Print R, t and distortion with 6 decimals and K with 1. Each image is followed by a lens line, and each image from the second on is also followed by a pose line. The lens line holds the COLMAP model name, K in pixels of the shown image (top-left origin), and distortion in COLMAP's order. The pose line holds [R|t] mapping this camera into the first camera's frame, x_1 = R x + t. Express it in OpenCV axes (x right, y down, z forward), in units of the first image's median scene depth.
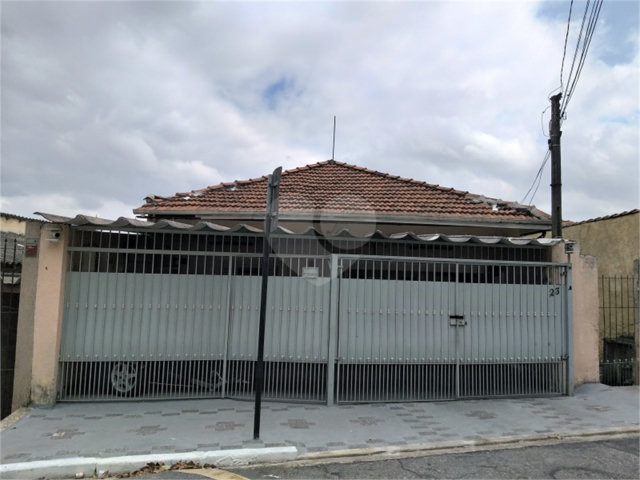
lens RADIAL K [[432.9, 0, 321.4], [0, 432.9, 232.5], [0, 0, 1]] dist [0.061723, -0.069672]
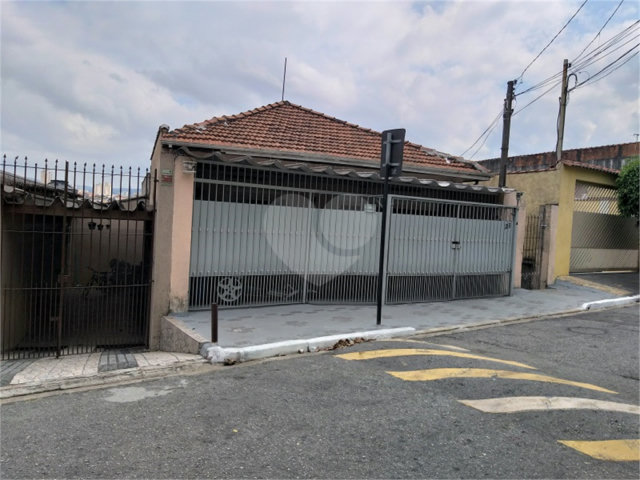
lens RADIAL K [[441.1, 0, 300.8], [0, 441.1, 199.1], [0, 0, 1]] dist [0.068221, -0.000765]
pose [[0.944314, 0.038827, 0.326746, -0.633801], [-0.066969, 0.994908, 0.075319, -0.018670], [-0.322158, -0.093007, 0.942106, -0.172777]]
